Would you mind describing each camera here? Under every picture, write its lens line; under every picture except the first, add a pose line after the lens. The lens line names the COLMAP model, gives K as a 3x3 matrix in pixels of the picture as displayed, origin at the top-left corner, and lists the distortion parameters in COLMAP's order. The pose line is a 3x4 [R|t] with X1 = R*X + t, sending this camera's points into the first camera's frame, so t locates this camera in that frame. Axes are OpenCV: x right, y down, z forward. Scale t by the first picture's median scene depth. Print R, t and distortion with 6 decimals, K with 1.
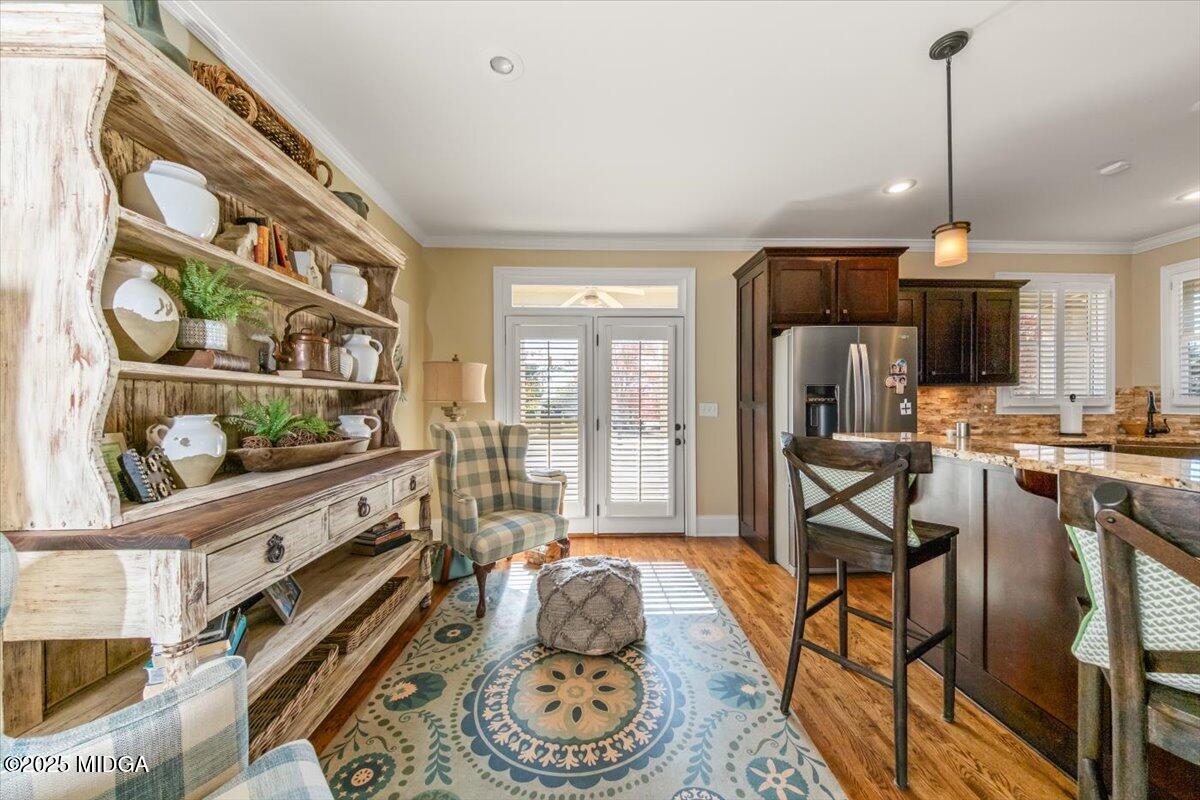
lens RADIAL K [[417.6, 0, 600.0], [0, 417.6, 400.0], [0, 0, 1]] dist [-0.011508, -0.000089]
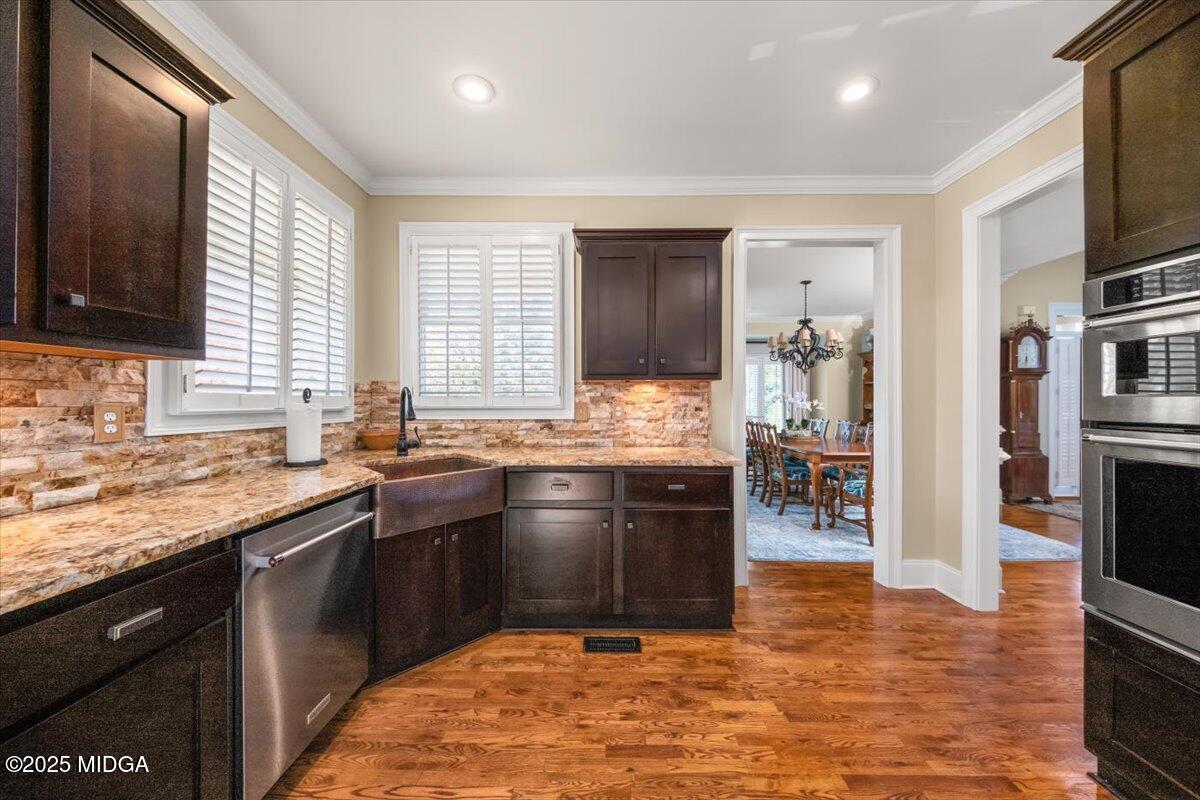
lens RADIAL K [[417.6, 0, 600.0], [0, 417.6, 400.0], [0, 0, 1]] dist [-0.011508, -0.000089]
pose [[0.046596, 0.009170, 0.998872, 0.608595], [0.003257, 0.999951, -0.009332, 0.007465], [-0.998909, 0.003689, 0.046564, 0.575244]]
